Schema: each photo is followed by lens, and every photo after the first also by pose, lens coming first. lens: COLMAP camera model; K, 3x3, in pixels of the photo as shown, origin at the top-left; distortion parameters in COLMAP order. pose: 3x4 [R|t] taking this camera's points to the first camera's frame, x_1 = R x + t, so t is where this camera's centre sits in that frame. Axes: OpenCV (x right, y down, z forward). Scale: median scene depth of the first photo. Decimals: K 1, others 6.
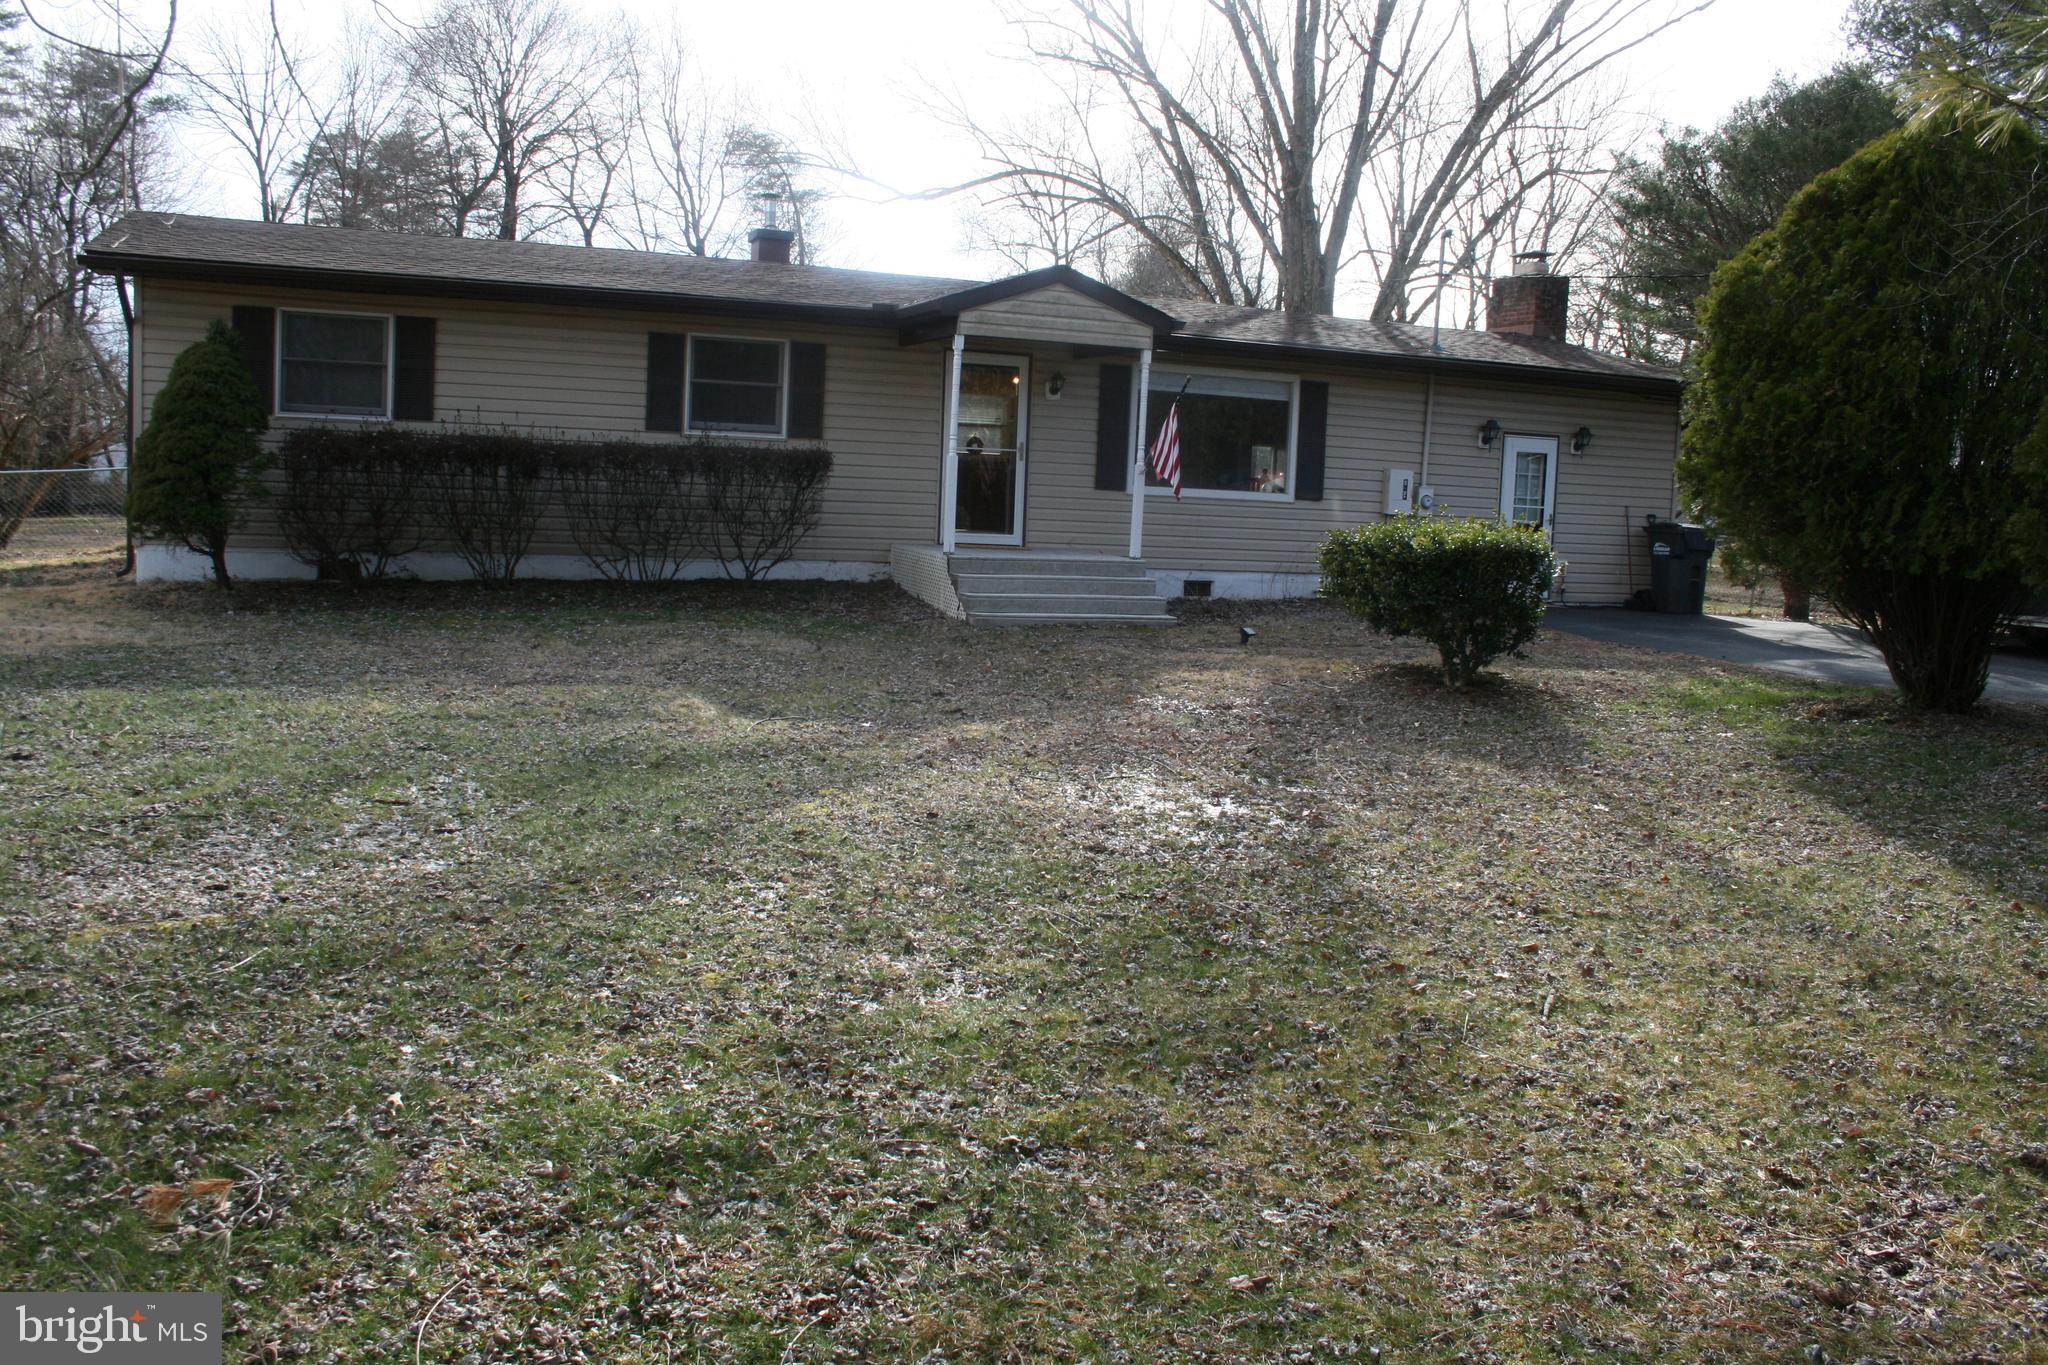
lens RADIAL K [[1720.0, 0, 1027.9], [0, 1720.0, 666.8], [0, 0, 1]] dist [-0.150957, 0.137548]
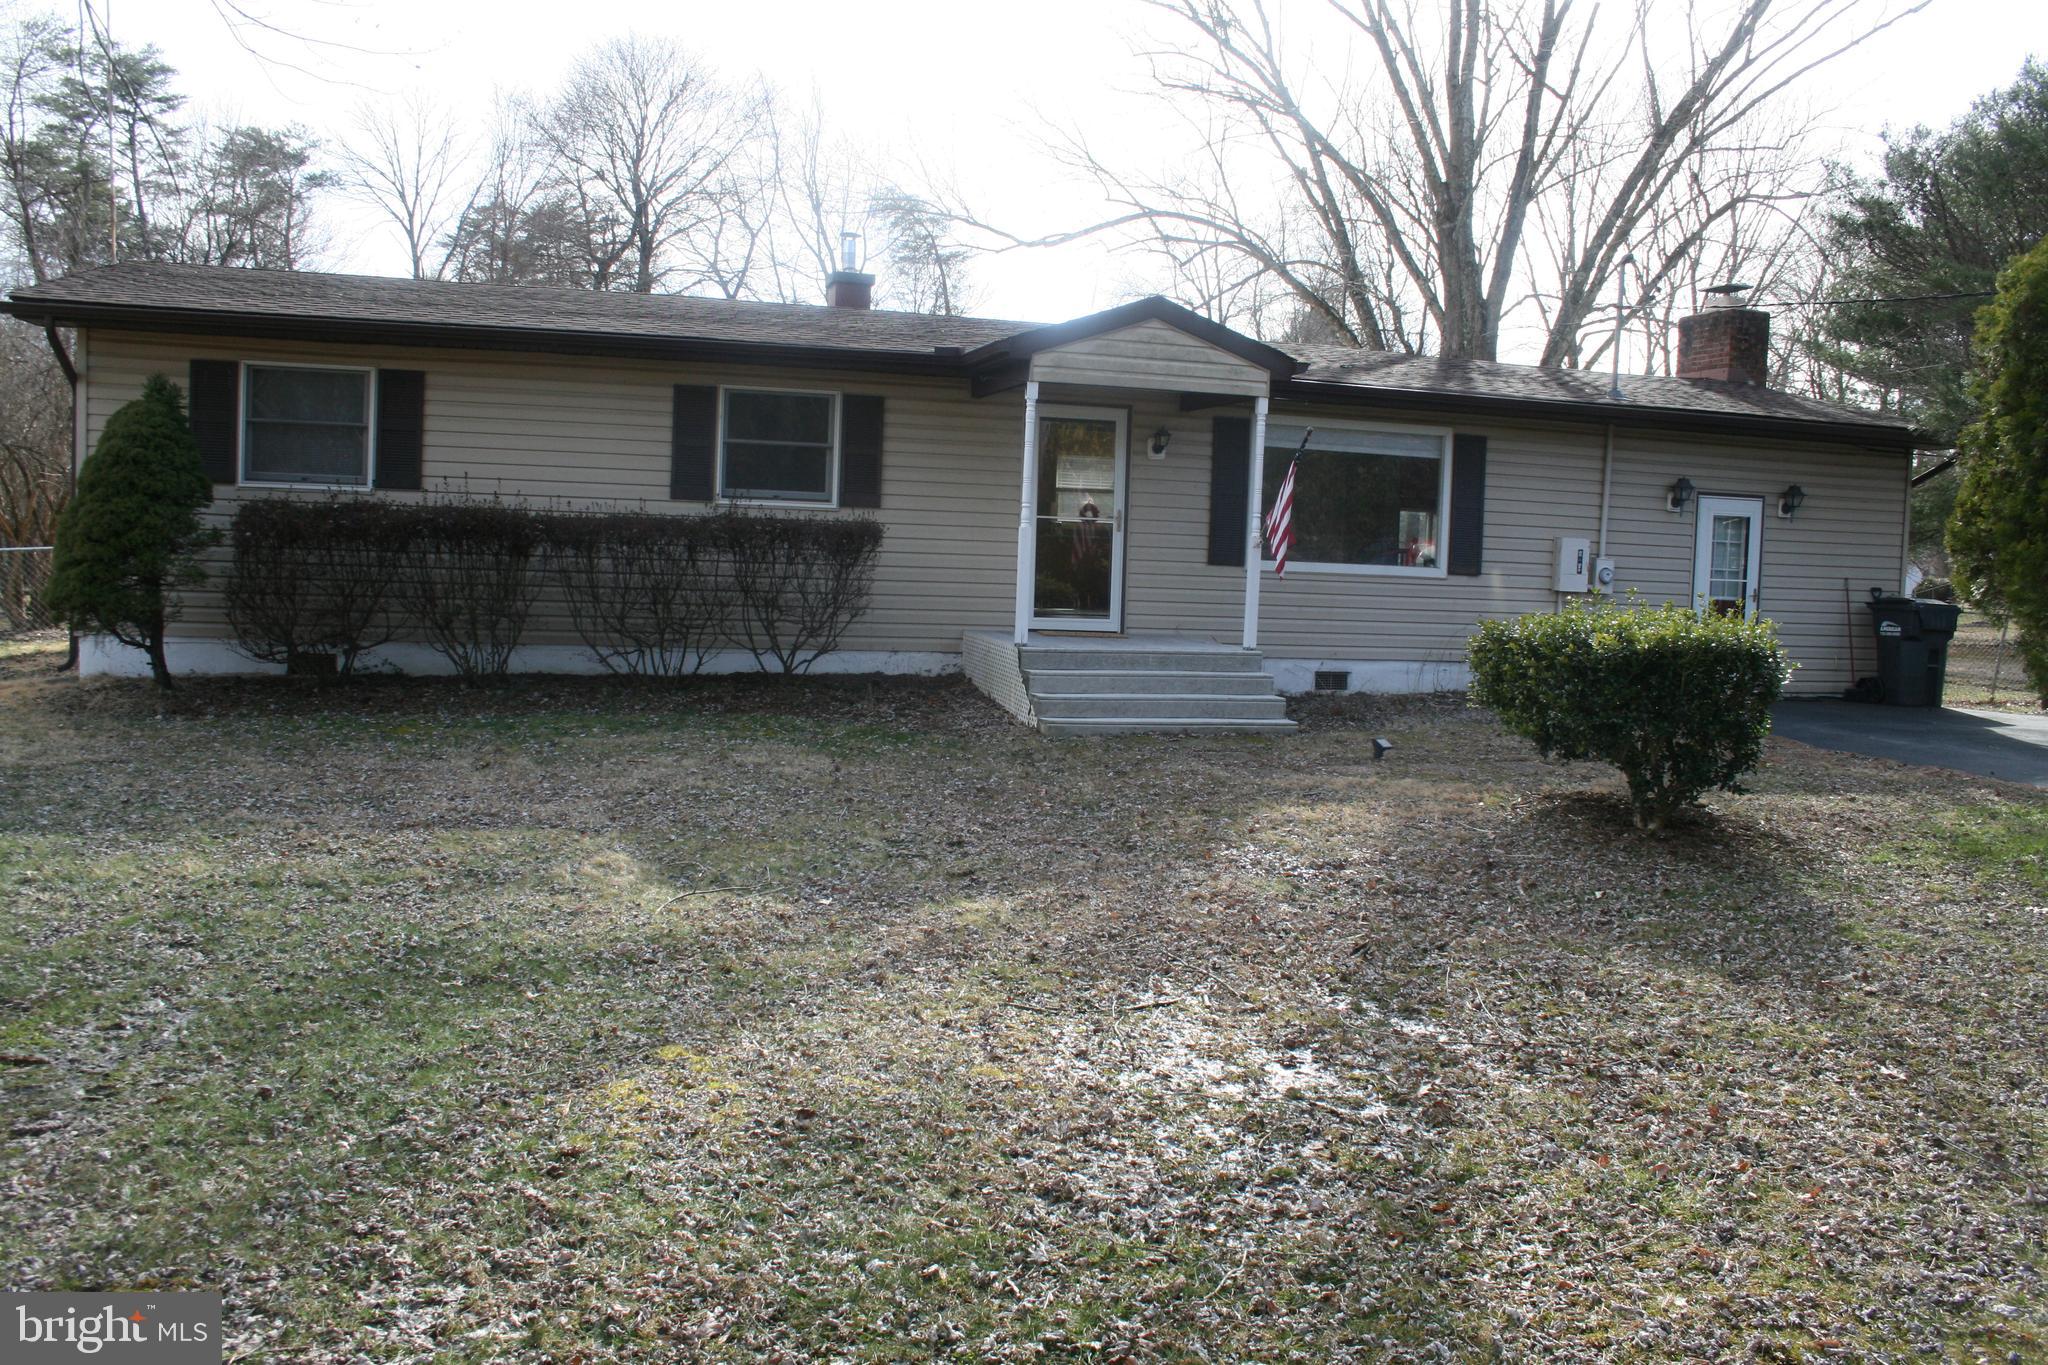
lens RADIAL K [[1720.0, 0, 1027.9], [0, 1720.0, 666.8], [0, 0, 1]] dist [-0.150957, 0.137548]
pose [[0.995269, -0.000481, -0.097156, 0.031250], [-0.003209, 0.999279, -0.037822, -0.019585], [0.097104, 0.037955, 0.994550, 0.143276]]
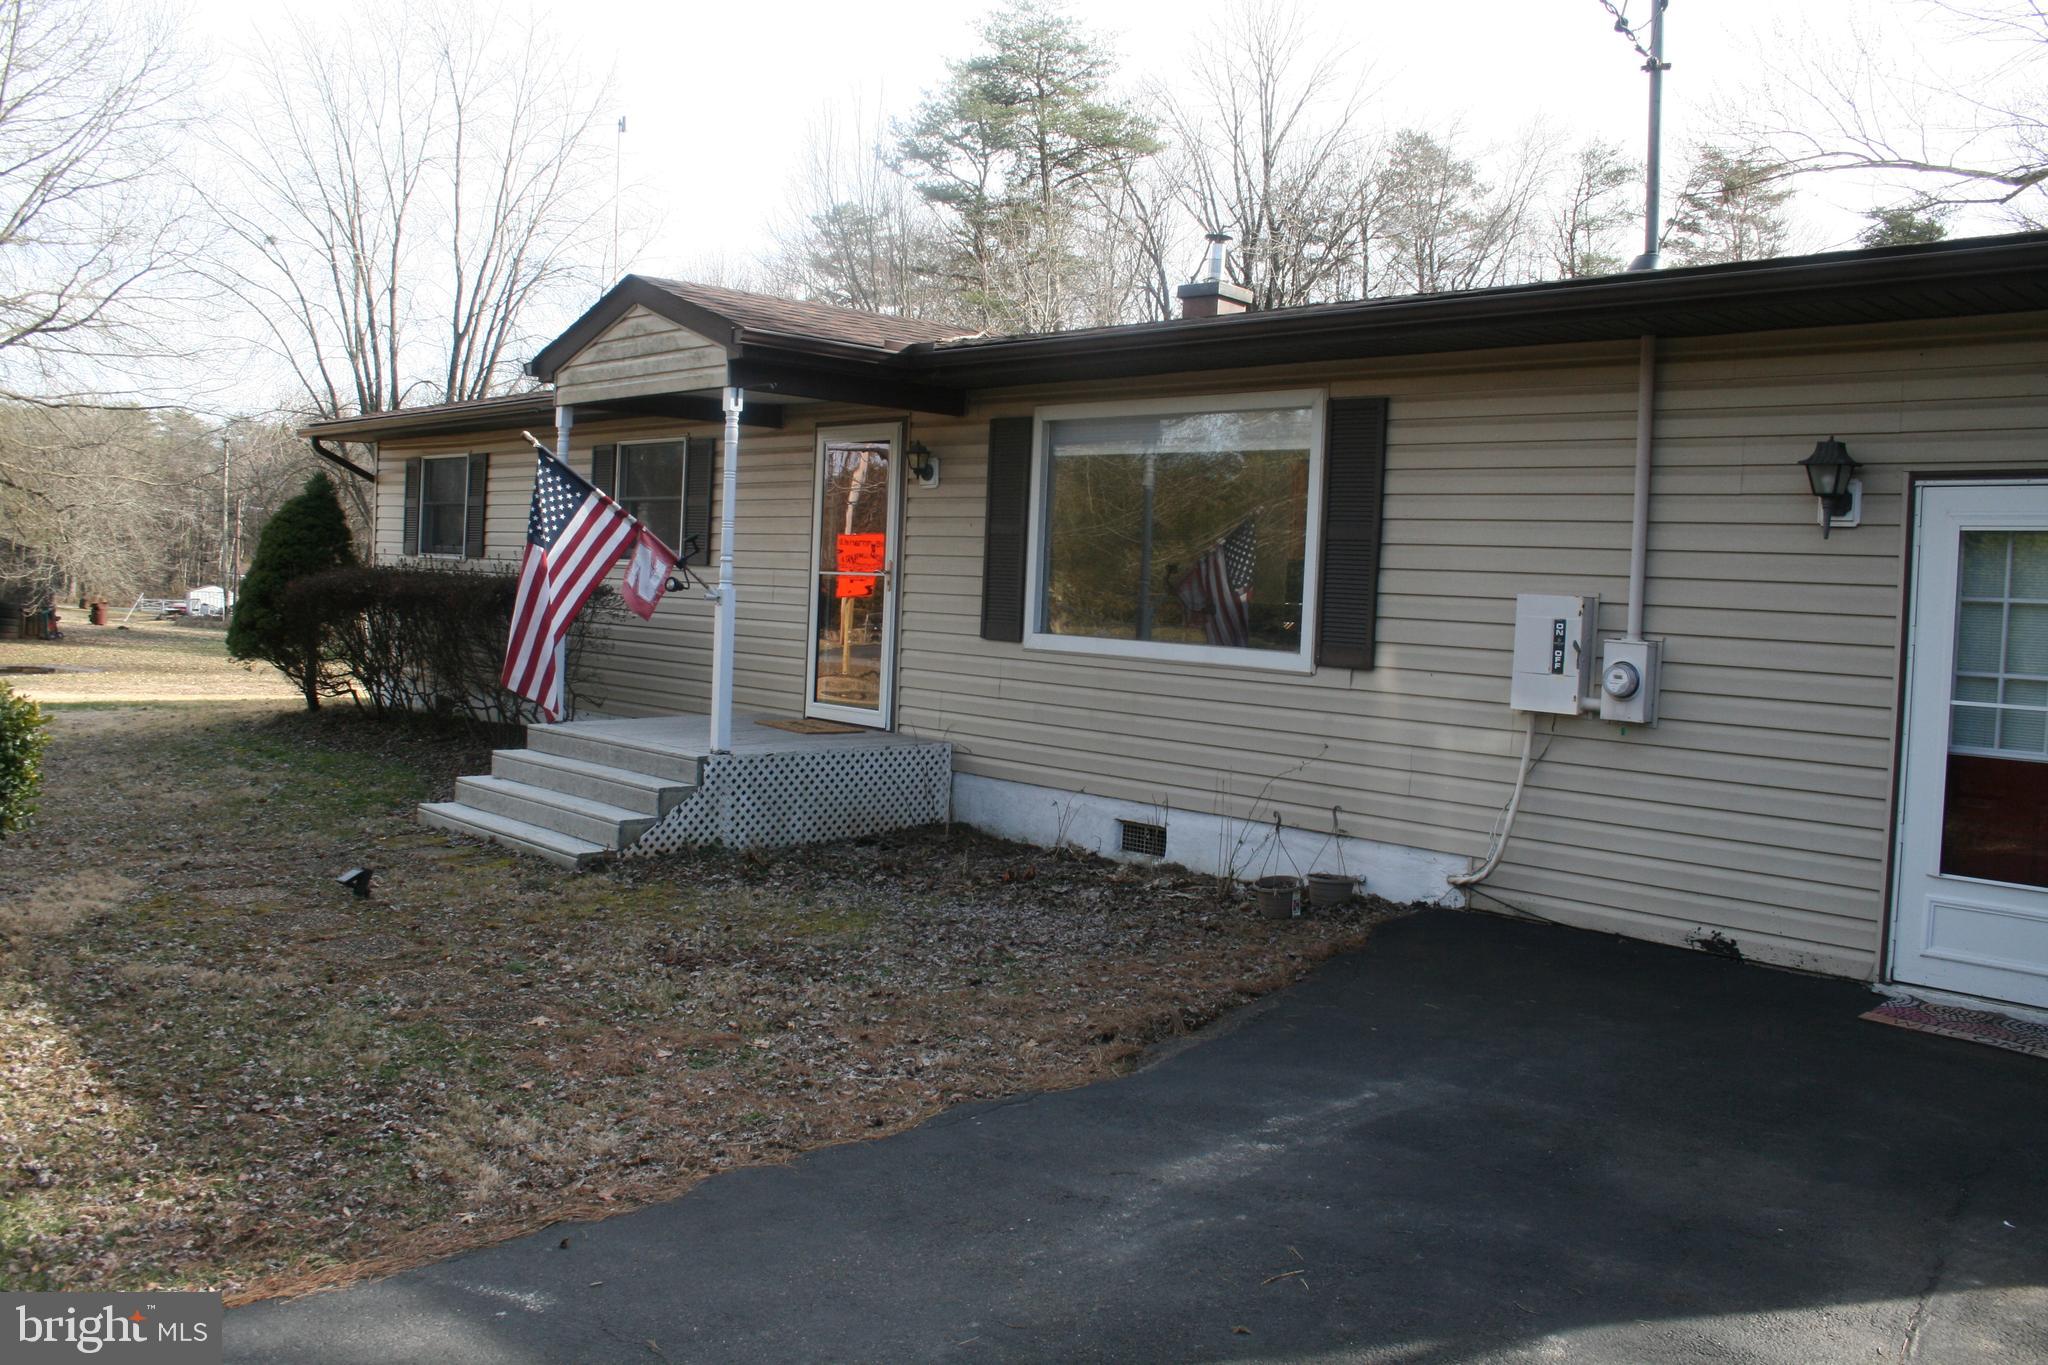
lens RADIAL K [[1720.0, 0, 1027.9], [0, 1720.0, 666.8], [0, 0, 1]] dist [-0.150957, 0.137548]
pose [[0.354524, 0.016652, -0.934899, 0.543667], [-0.119628, 0.992433, -0.027688, -0.075719], [0.927363, 0.121657, 0.353833, 0.766776]]
